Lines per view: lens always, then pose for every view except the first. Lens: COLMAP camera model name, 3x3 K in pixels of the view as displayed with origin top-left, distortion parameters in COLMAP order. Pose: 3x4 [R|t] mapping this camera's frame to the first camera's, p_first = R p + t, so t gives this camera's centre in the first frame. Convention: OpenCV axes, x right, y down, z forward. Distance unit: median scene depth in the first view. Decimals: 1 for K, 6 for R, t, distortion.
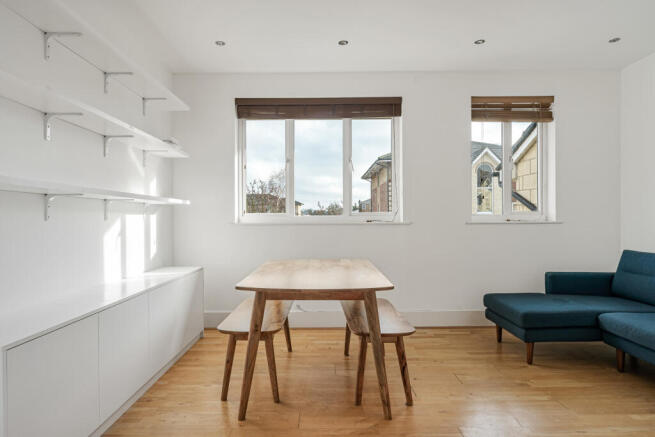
lens RADIAL K [[405.5, 0, 328.5], [0, 405.5, 219.3], [0, 0, 1]] dist [0.025208, -0.003465]
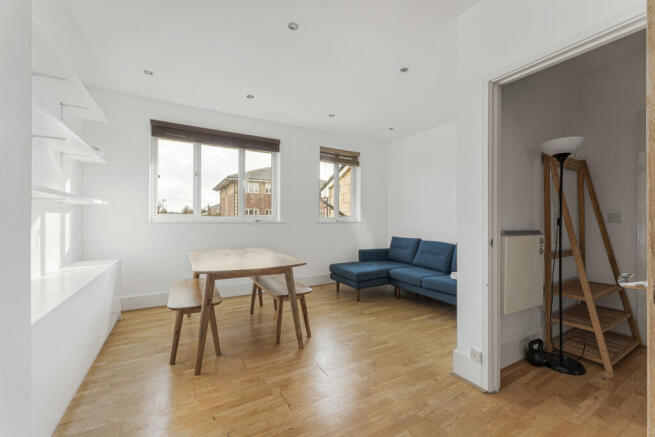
lens RADIAL K [[267.6, 0, 327.7], [0, 267.6, 219.1], [0, 0, 1]] dist [0.026928, 0.000223]
pose [[0.875758, 0.011432, 0.482615, -0.184482], [-0.010780, 0.999933, -0.004125, -0.000211], [-0.482630, -0.001590, 0.875823, 0.035020]]
